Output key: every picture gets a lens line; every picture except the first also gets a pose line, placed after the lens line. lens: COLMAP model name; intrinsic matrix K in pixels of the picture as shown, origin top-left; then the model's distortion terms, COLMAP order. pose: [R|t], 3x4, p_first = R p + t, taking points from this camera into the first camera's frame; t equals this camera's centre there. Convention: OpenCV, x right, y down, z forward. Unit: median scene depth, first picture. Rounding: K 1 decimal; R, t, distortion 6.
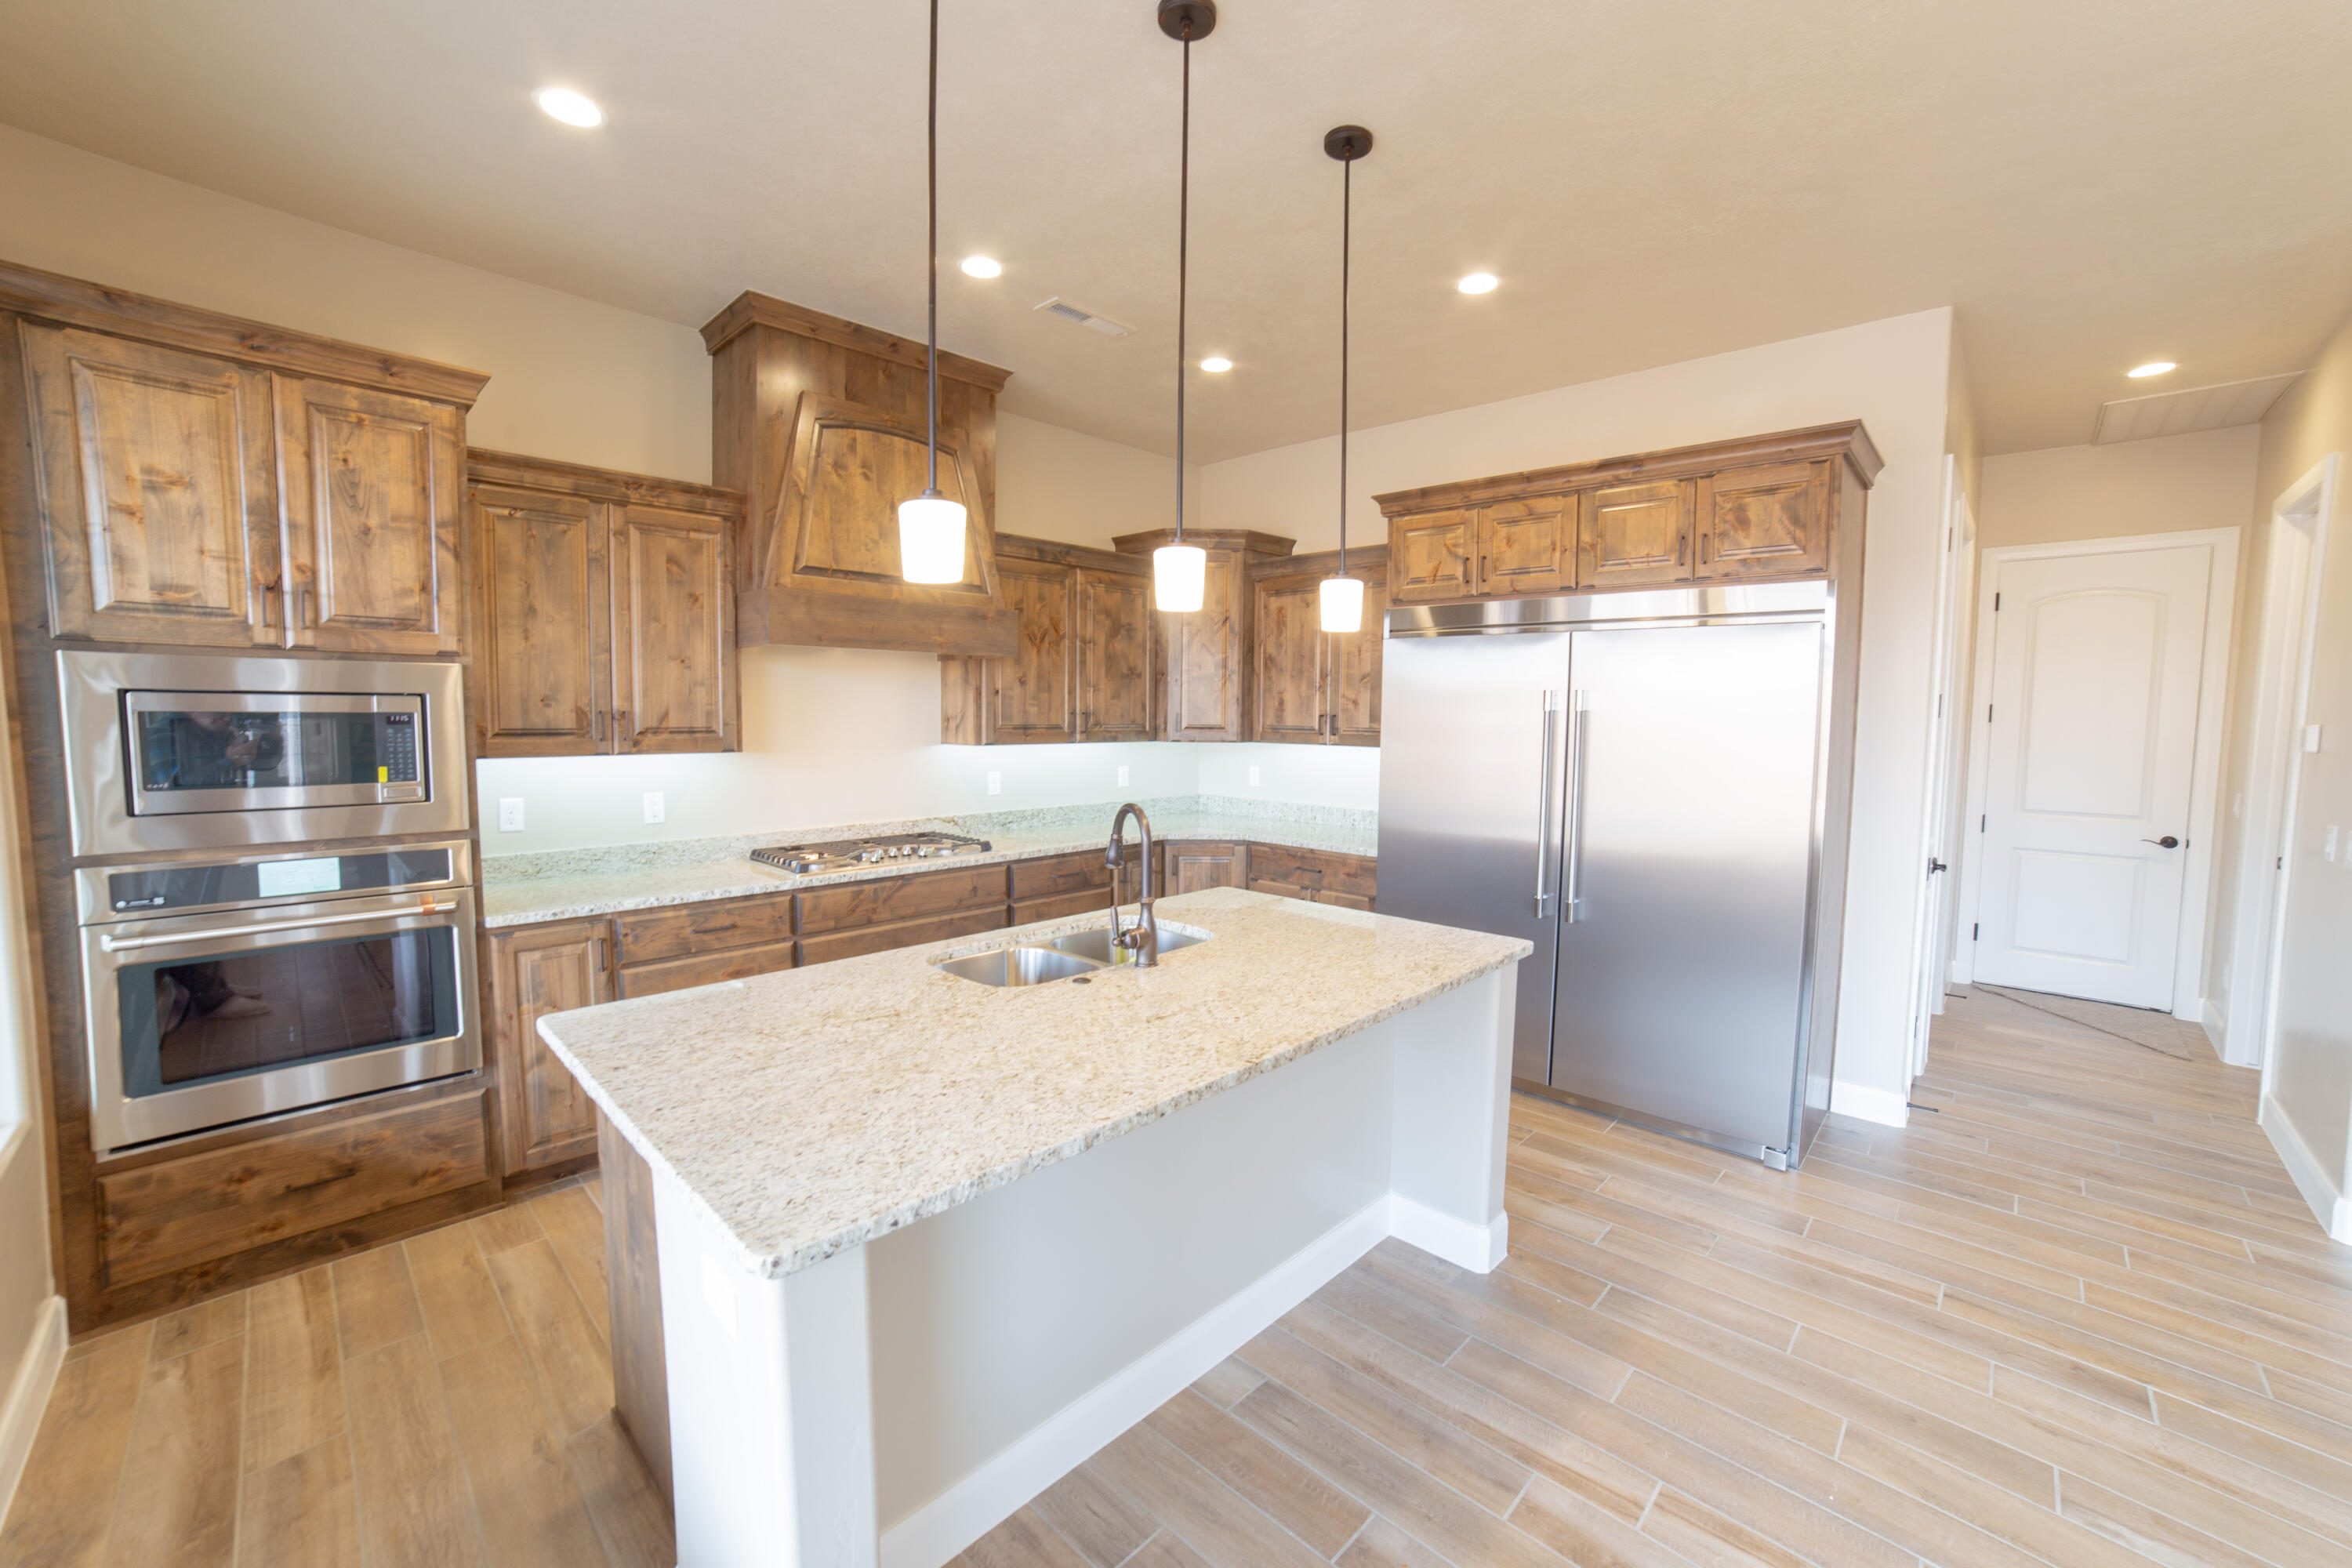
lens RADIAL K [[932.7, 0, 1189.1], [0, 932.7, 776.9], [0, 0, 1]] dist [-0.095315, 0.040440]
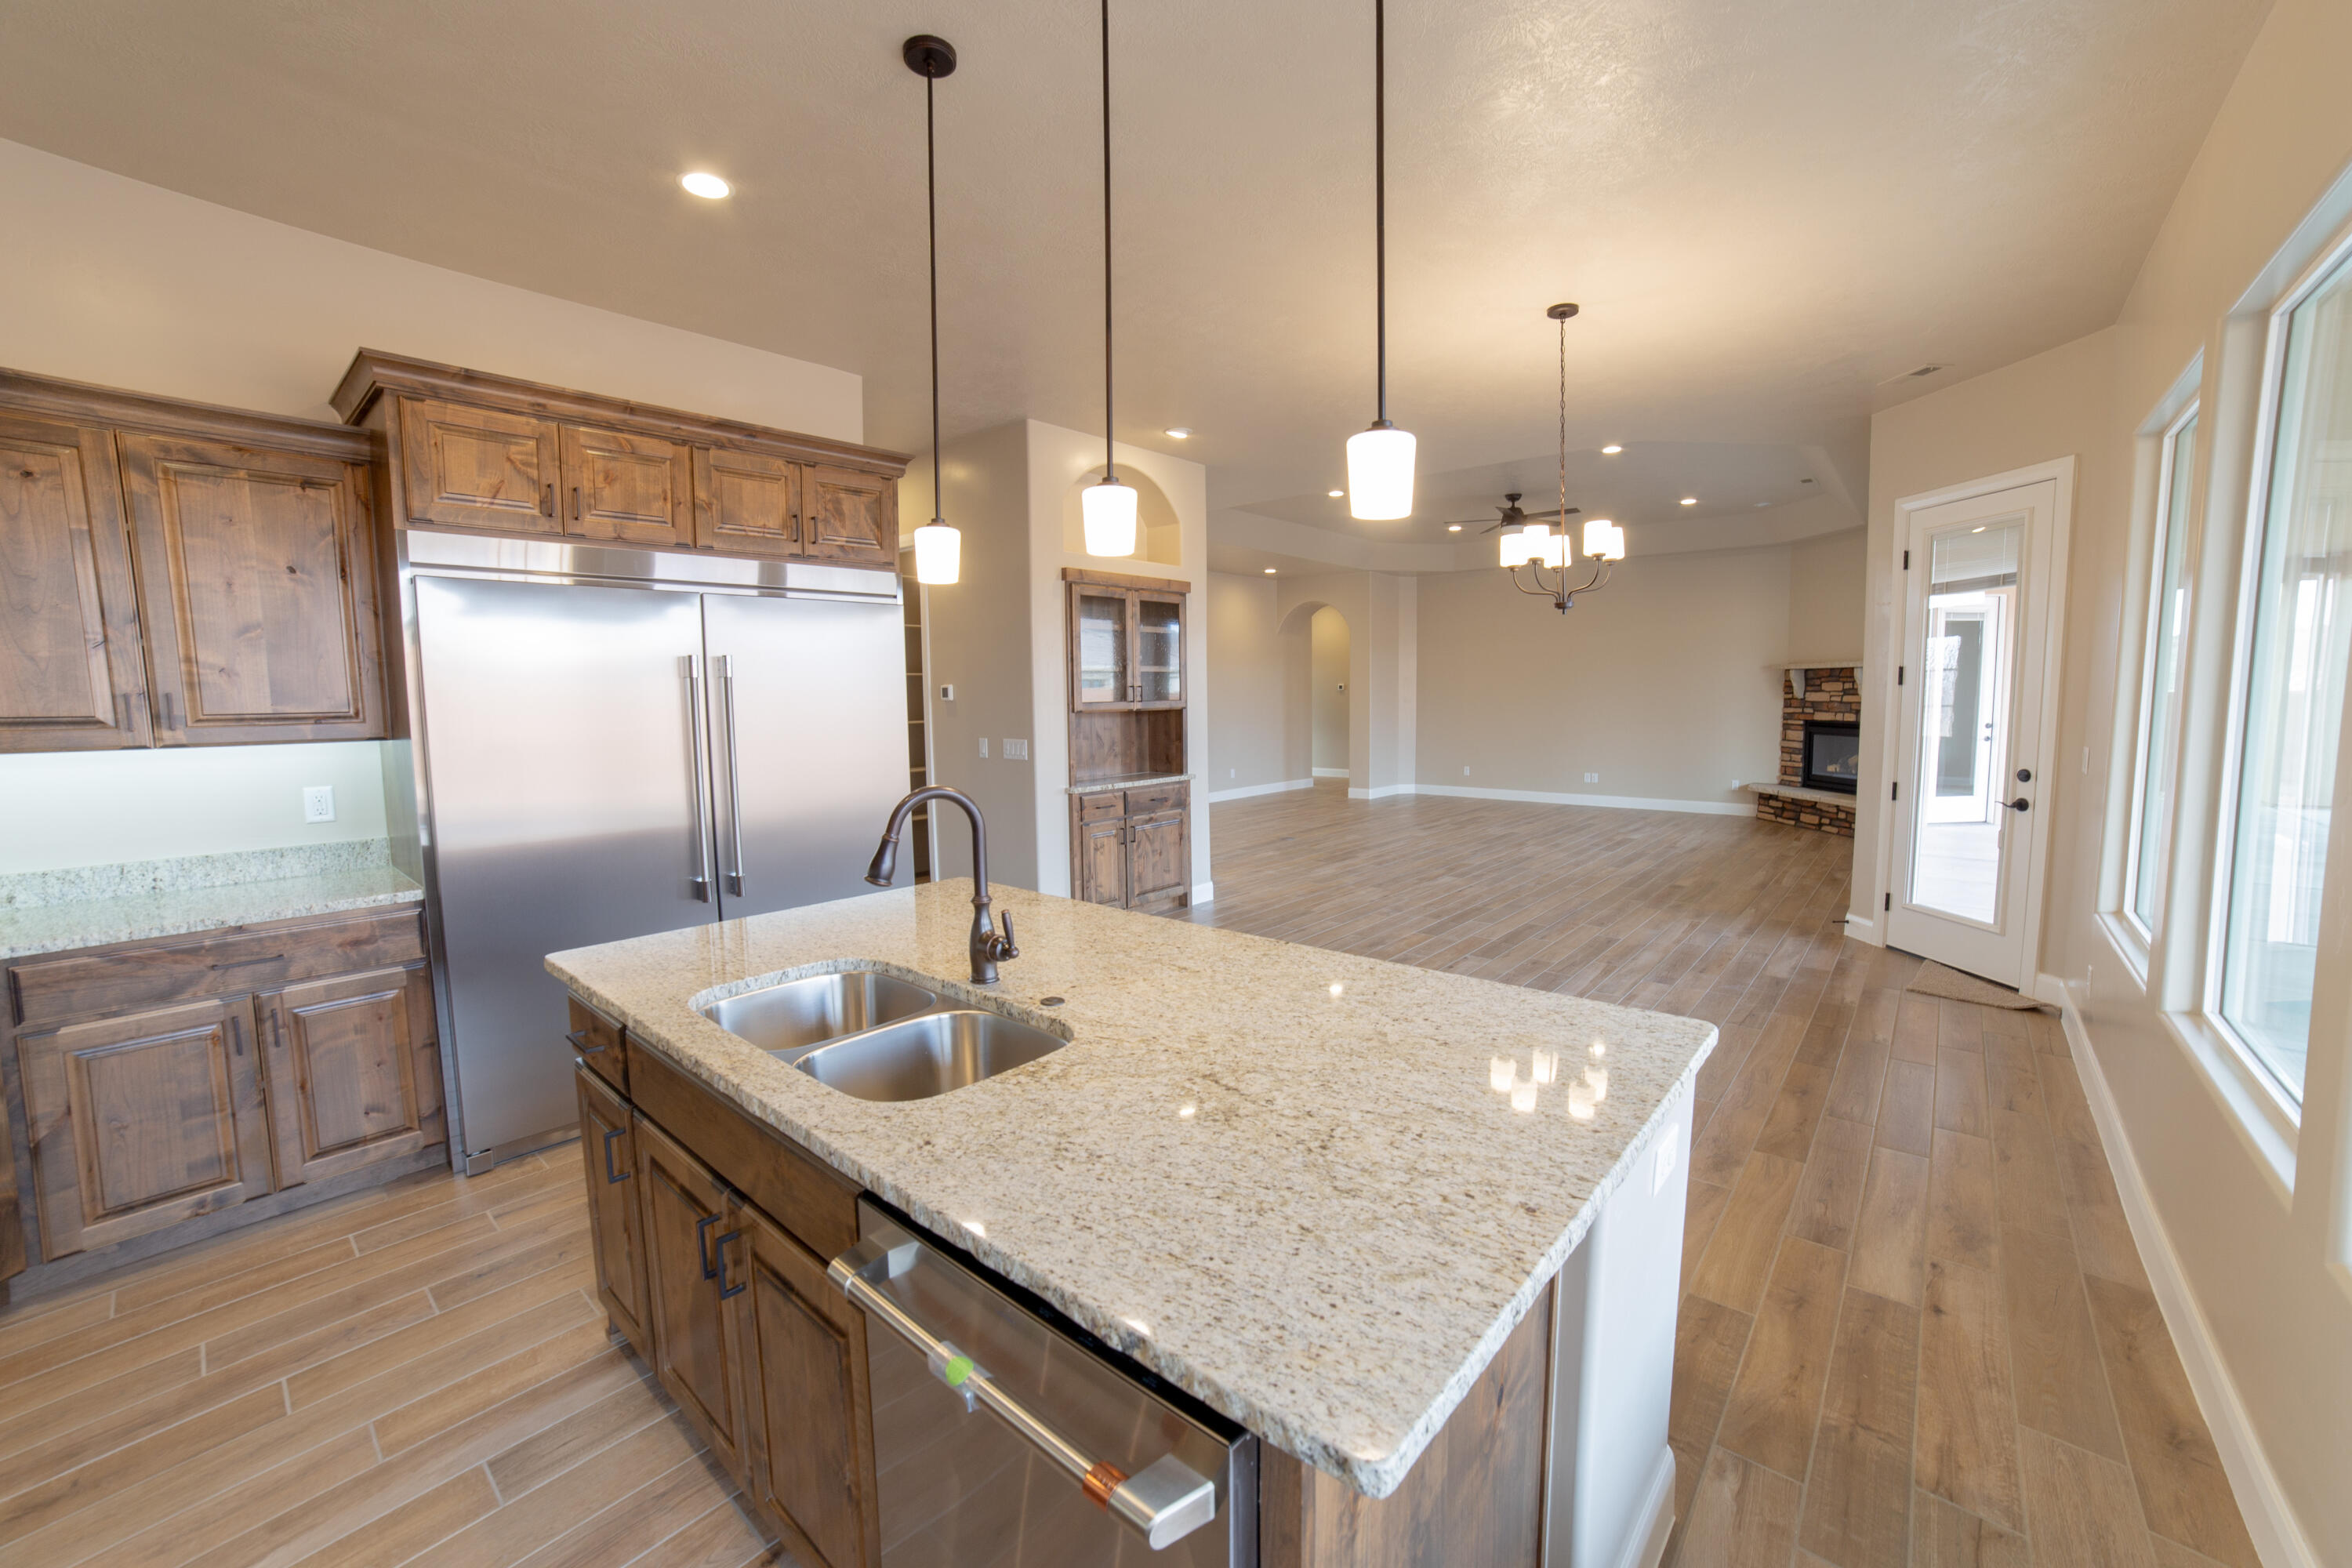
lens RADIAL K [[934.8, 0, 1189.5], [0, 934.8, 776.7], [0, 0, 1]] dist [-0.092046, 0.038492]
pose [[-0.052494, -0.100199, 0.993582, -0.632443], [0.084637, 0.990927, 0.104403, -0.031191], [-0.995028, 0.089574, -0.043537, 0.639320]]
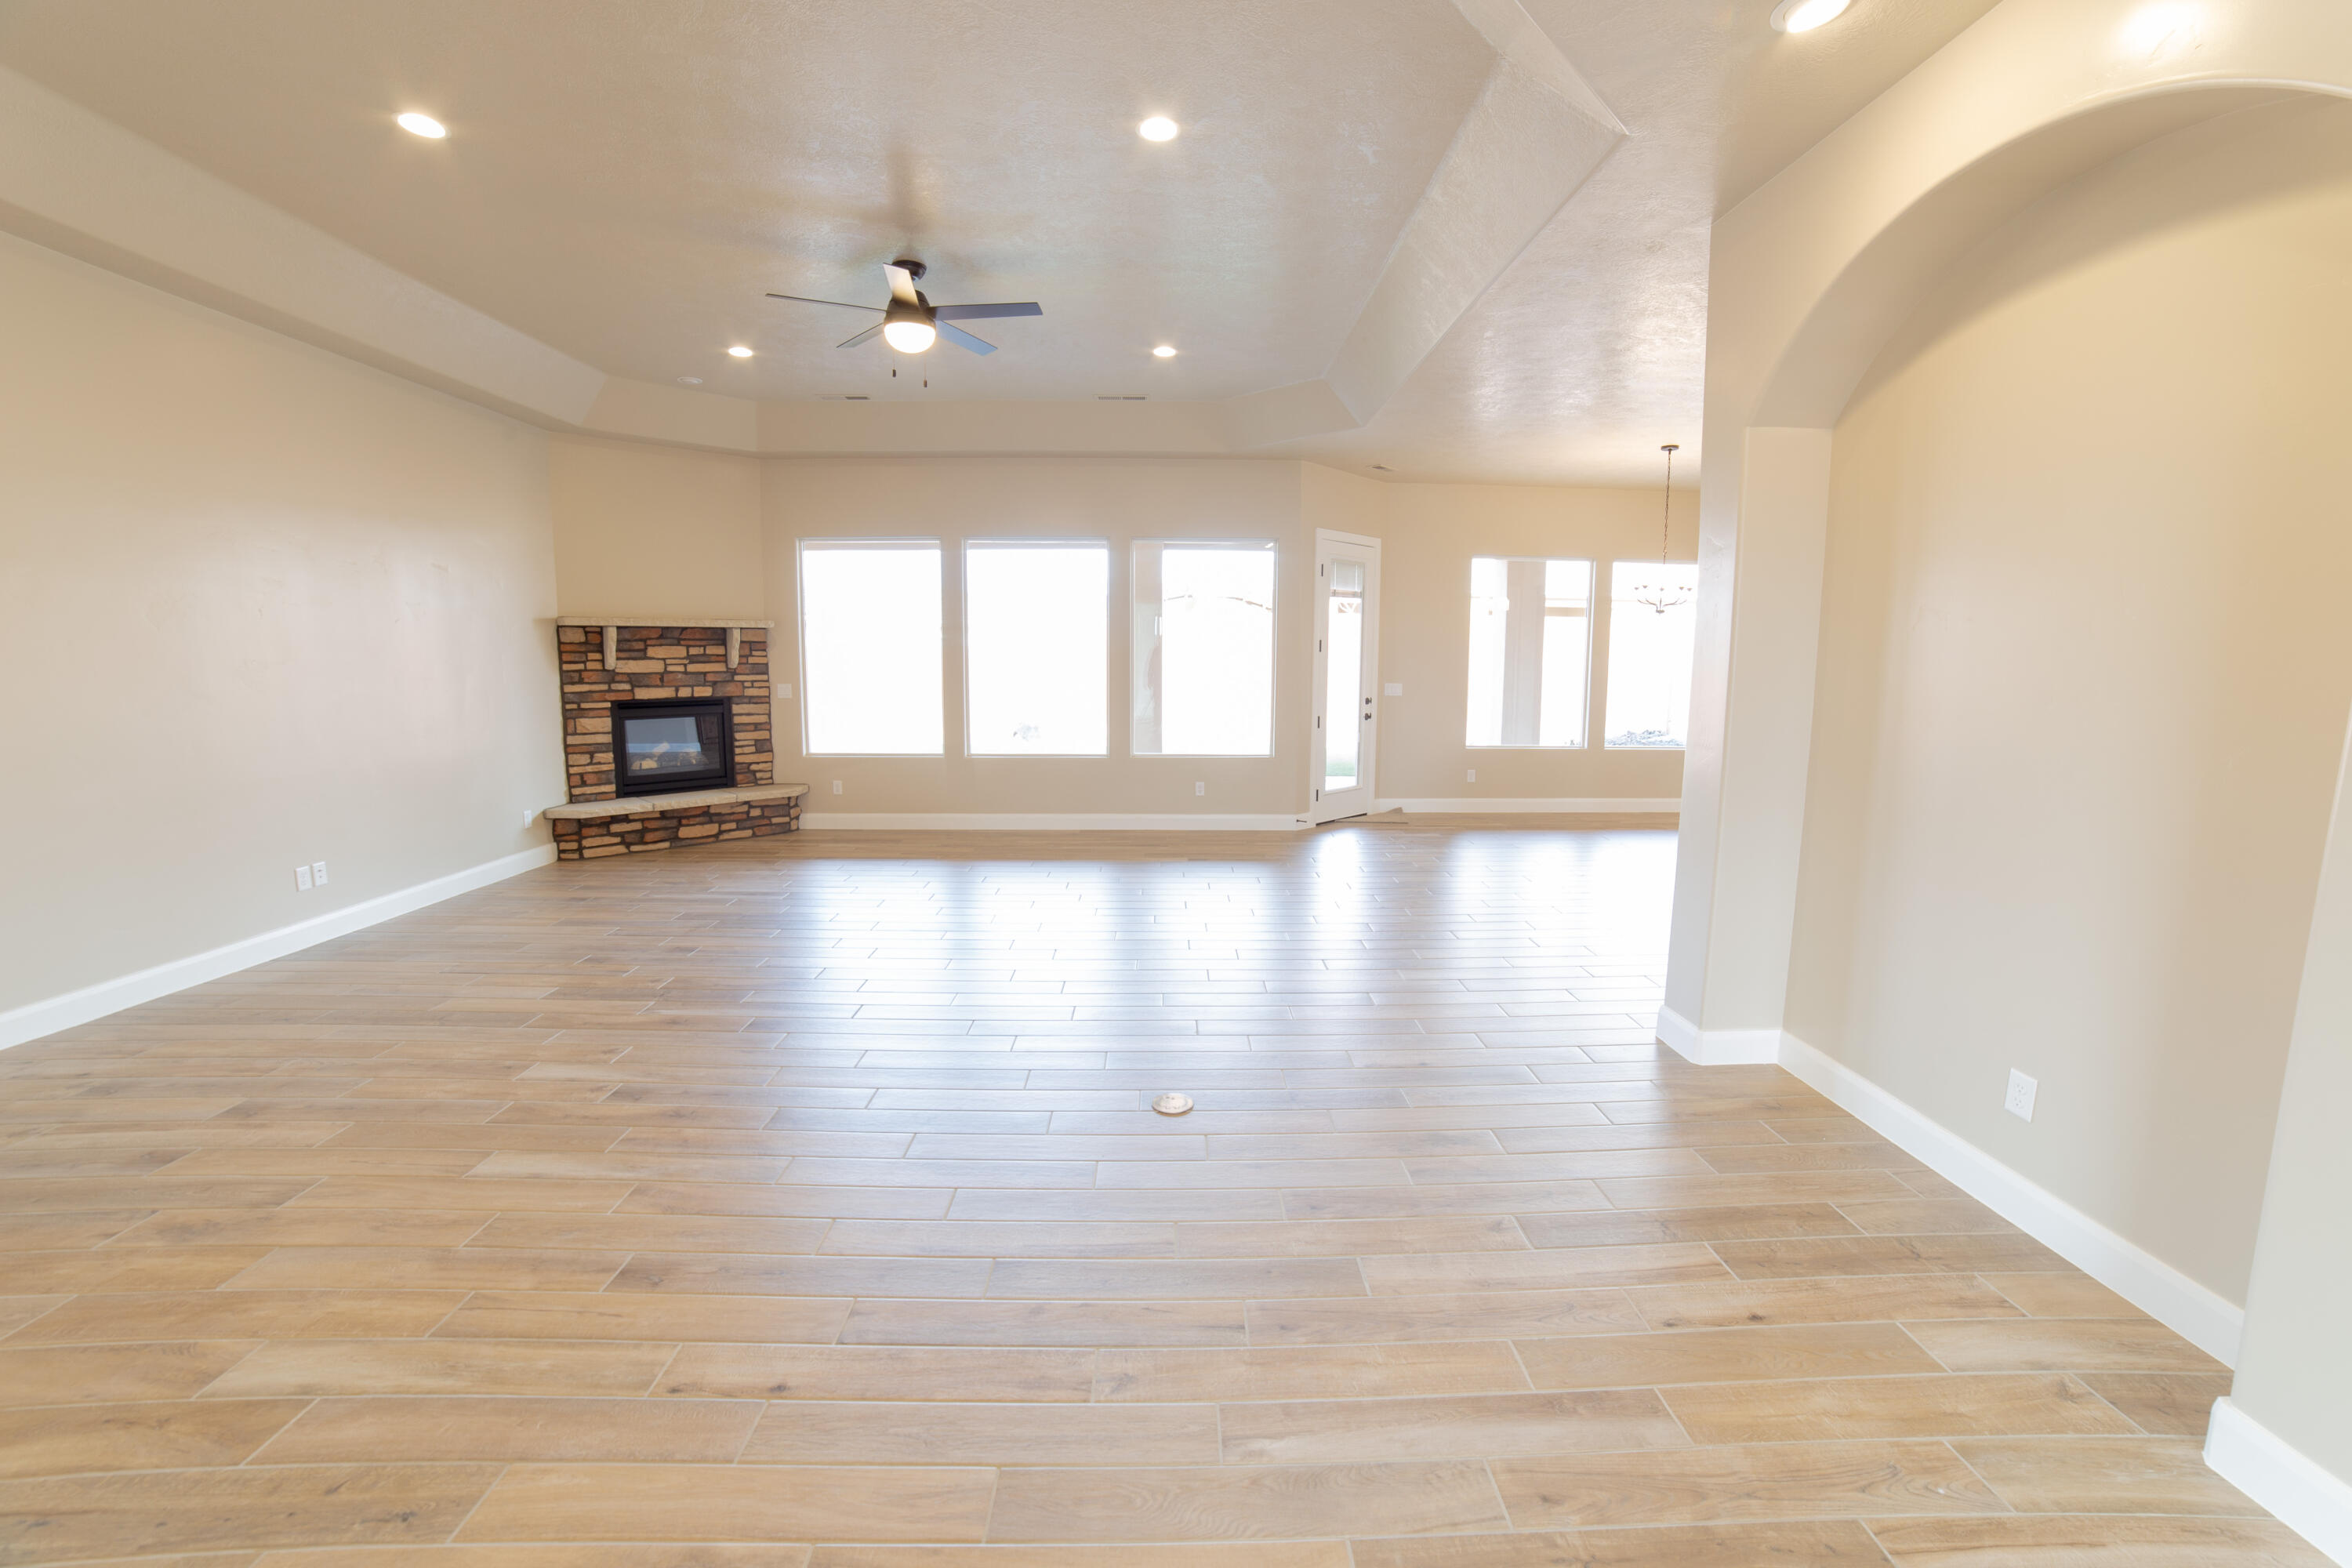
lens RADIAL K [[934.8, 0, 1189.5], [0, 934.8, 776.7], [0, 0, 1]] dist [-0.092046, 0.038492]
pose [[-0.708128, 0.079047, -0.701646, 3.010895], [-0.064075, 0.982420, 0.175345, -0.007140], [0.703171, 0.169125, -0.690614, 0.853977]]
